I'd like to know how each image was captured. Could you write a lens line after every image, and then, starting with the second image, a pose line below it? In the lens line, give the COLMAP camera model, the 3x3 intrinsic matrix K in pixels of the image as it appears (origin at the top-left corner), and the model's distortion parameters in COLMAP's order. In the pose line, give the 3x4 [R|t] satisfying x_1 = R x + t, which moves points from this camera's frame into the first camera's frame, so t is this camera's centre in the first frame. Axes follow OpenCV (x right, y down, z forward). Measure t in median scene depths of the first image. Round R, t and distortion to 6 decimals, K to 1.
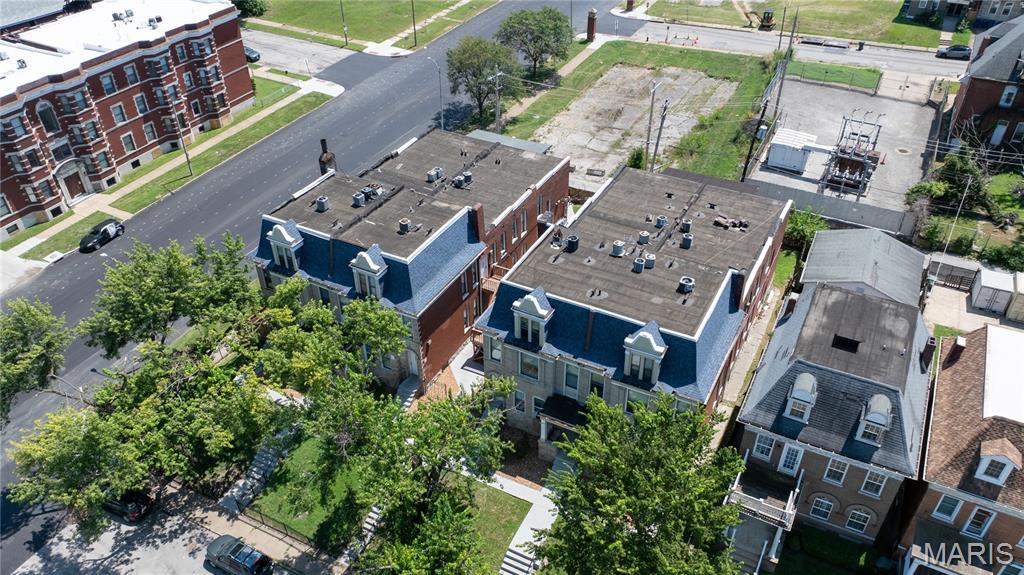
lens RADIAL K [[771.5, 0, 517.7], [0, 771.5, 303.0], [0, 0, 1]] dist [-0.040122, 0.045728]
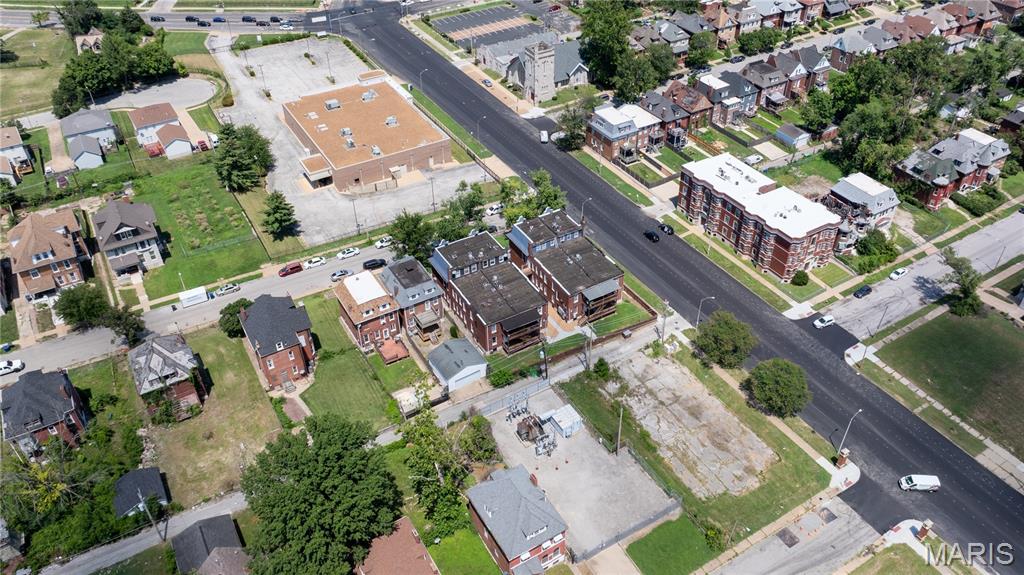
lens RADIAL K [[758.4, 0, 531.6], [0, 758.4, 262.0], [0, 0, 1]] dist [-0.002782, -0.000549]
pose [[-0.517994, 0.515620, -0.682509, 1.577690], [-0.527351, 0.435723, 0.729415, -1.773659], [0.673486, 0.737754, 0.046211, 0.723874]]
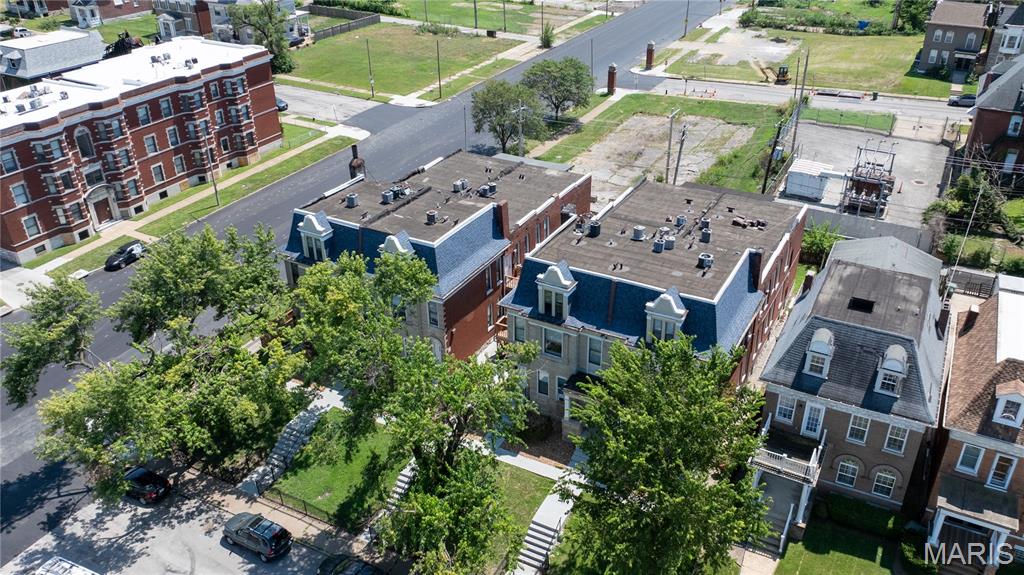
lens RADIAL K [[805.9, 0, 538.3], [0, 805.9, 280.6], [0, 0, 1]] dist [-0.023690, 0.012337]
pose [[0.999999, 0.001614, 0.000028, -0.002969], [-0.001592, 0.988941, -0.148300, 0.108775], [-0.000267, 0.148299, 0.988942, -0.041951]]
